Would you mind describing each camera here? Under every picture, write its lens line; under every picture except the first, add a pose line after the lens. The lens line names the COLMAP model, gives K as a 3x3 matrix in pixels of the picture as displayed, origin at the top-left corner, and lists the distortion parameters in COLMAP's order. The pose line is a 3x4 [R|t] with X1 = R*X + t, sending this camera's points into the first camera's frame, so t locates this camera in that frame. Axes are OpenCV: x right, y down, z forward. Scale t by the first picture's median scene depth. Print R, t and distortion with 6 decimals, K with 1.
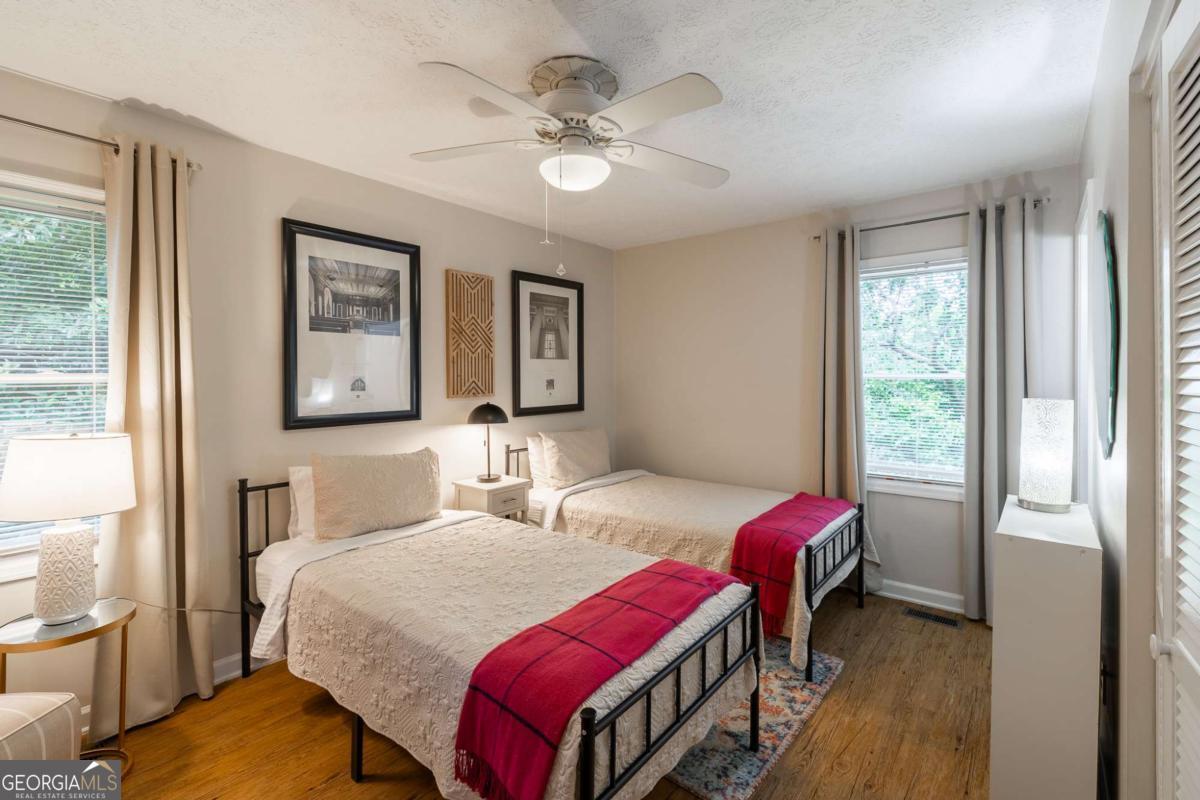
lens RADIAL K [[523.4, 0, 623.9], [0, 523.4, 393.2], [0, 0, 1]] dist [0.000367, 0.000106]
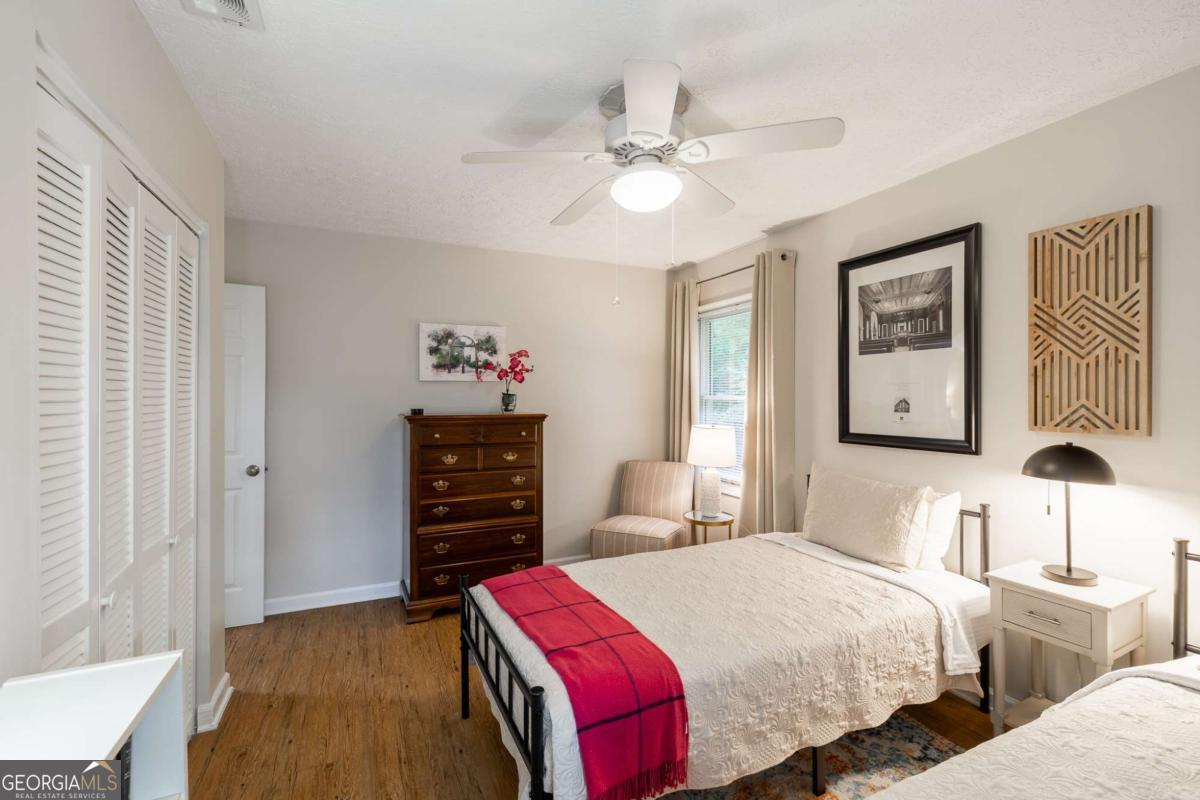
lens RADIAL K [[518.0, 0, 599.5], [0, 518.0, 404.4], [0, 0, 1]] dist [-0.000837, 0.000244]
pose [[-0.460945, 0.014787, -0.887305, 0.560940], [-0.028793, 0.999086, 0.031607, -0.031898], [0.886961, 0.040117, -0.460098, 0.937207]]
